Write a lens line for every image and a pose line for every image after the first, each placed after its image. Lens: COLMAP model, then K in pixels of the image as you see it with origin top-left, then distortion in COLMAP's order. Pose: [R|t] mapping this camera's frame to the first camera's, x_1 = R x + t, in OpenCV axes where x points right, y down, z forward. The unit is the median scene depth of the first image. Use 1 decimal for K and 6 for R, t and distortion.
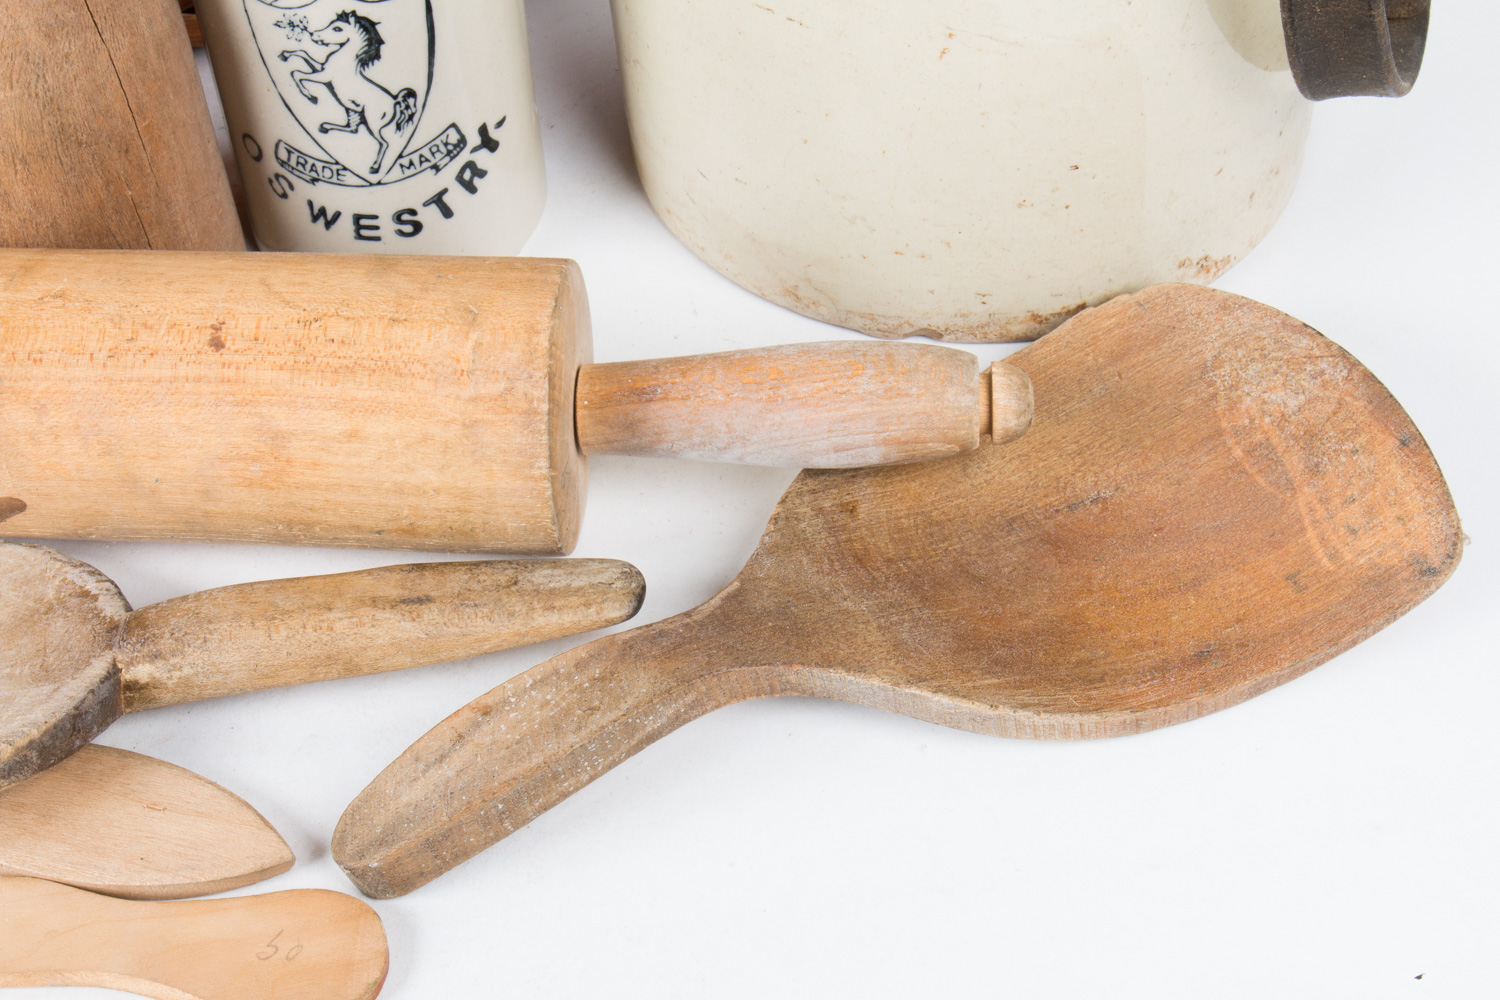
lens RADIAL K [[2145.0, 0, 759.4], [0, 2145.0, 505.3], [0, 0, 1]] dist [-0.067747, 0.000000]
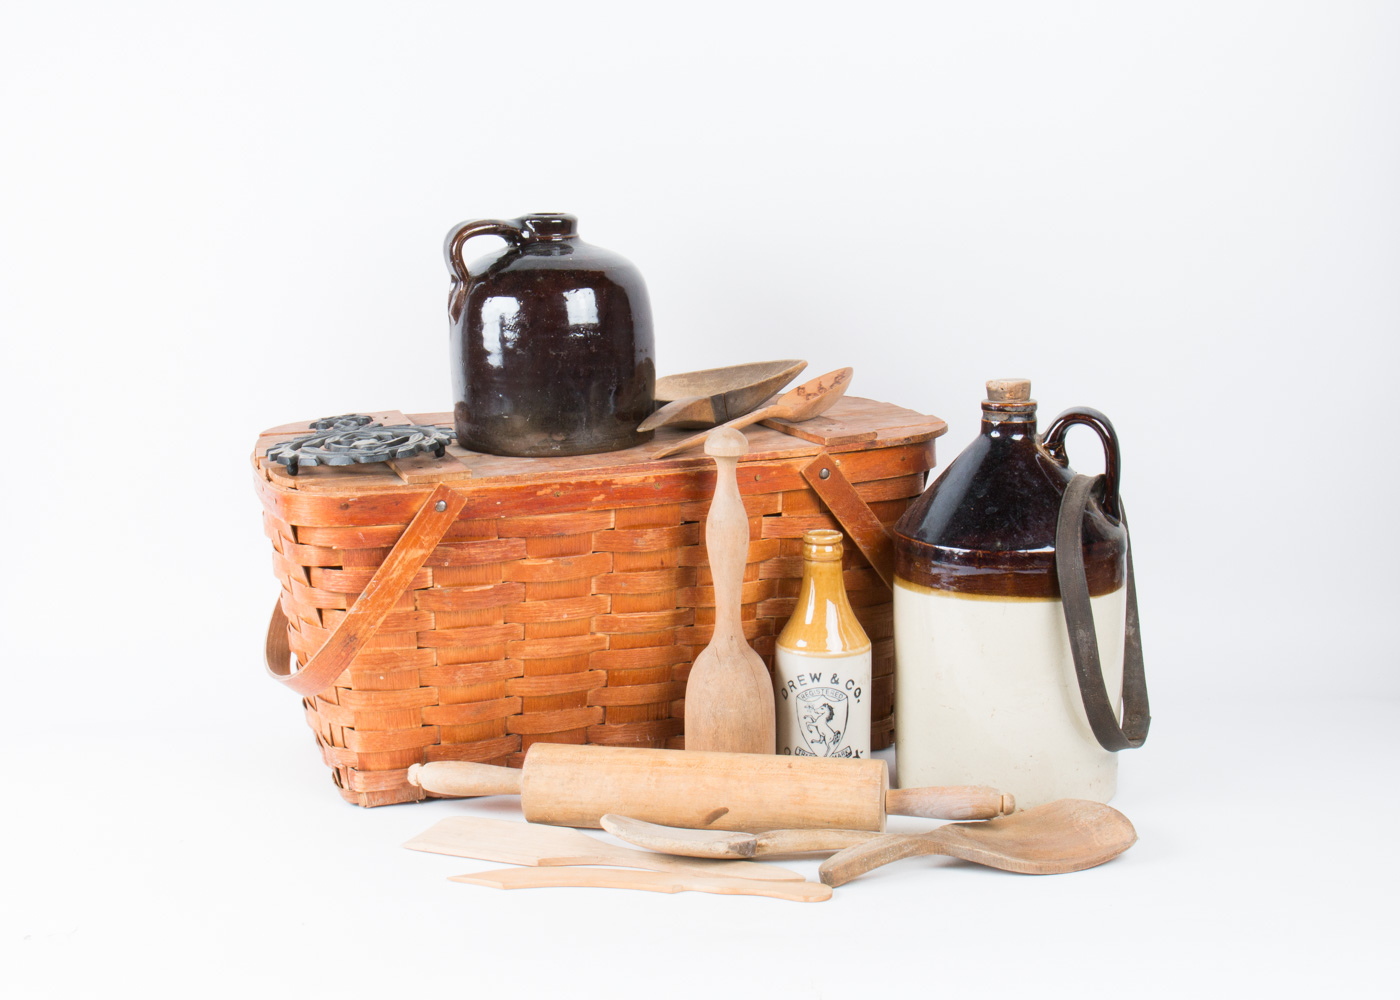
lens RADIAL K [[1869.2, 0, 700.4], [0, 1869.2, 500.0], [0, 0, 1]] dist [-0.169756, 0.000000]
pose [[0.990443, 0.037711, -0.132668, 0.000047], [-0.110109, 0.795465, -0.595912, 1.389390], [0.083060, 0.604825, 0.792015, -1.707521]]
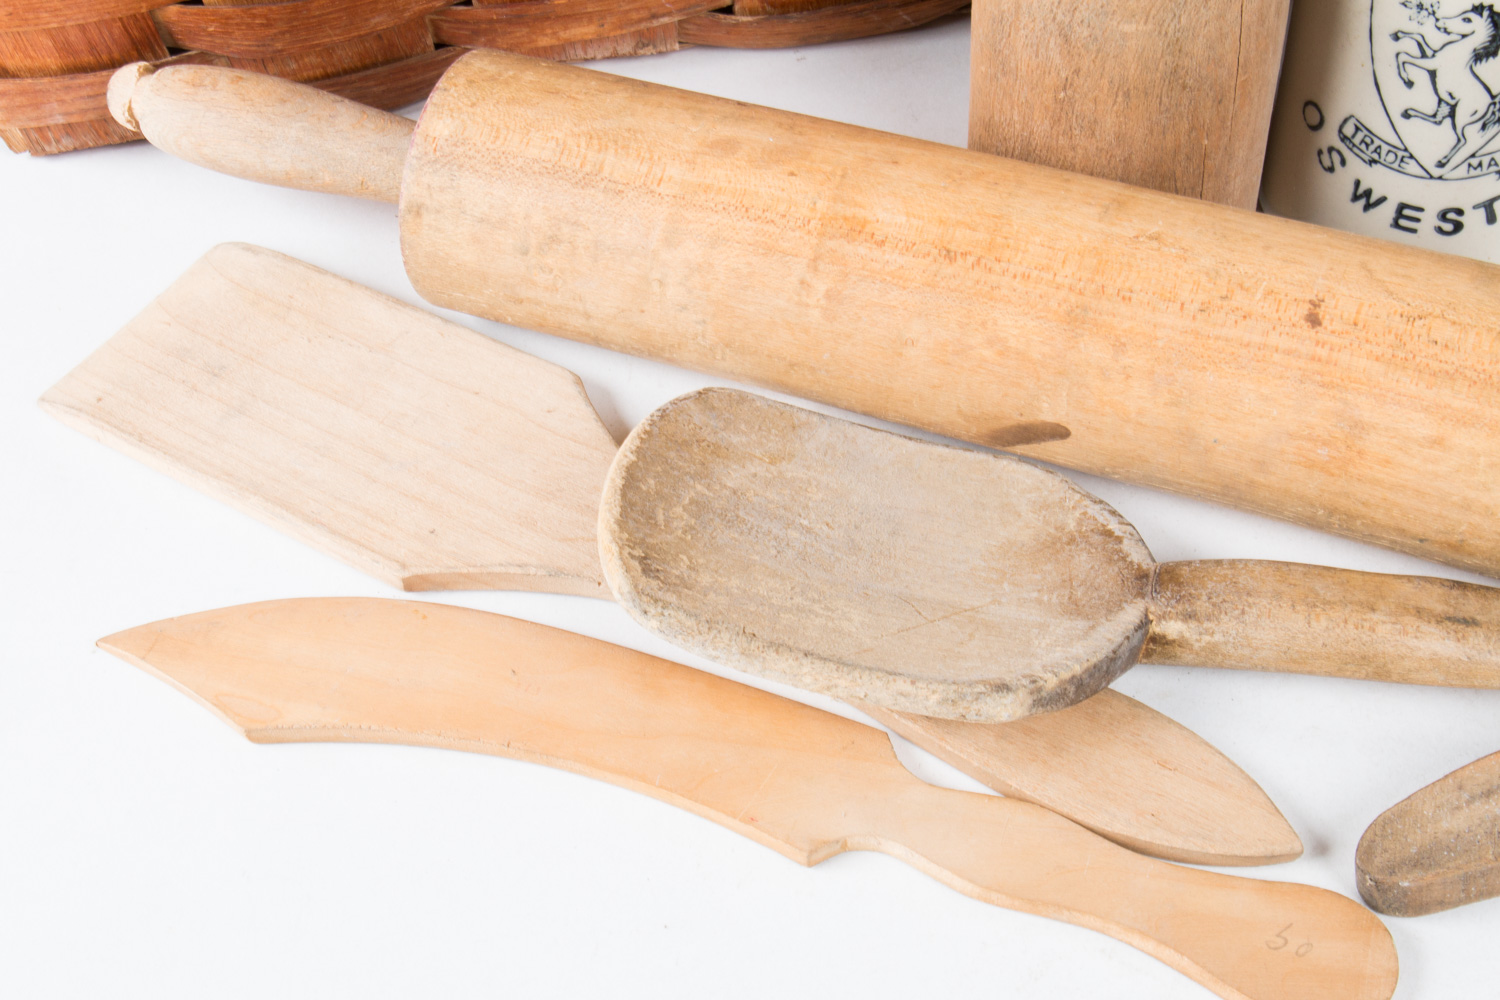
lens RADIAL K [[2072.6, 0, 746.6], [0, 2072.6, 500.1], [0, 0, 1]] dist [-0.062747, 0.000000]
pose [[0.948871, 0.221869, -0.224541, -0.253931], [-0.212269, 0.974957, 0.066344, -0.002142], [0.233637, -0.015289, 0.972204, 0.010876]]
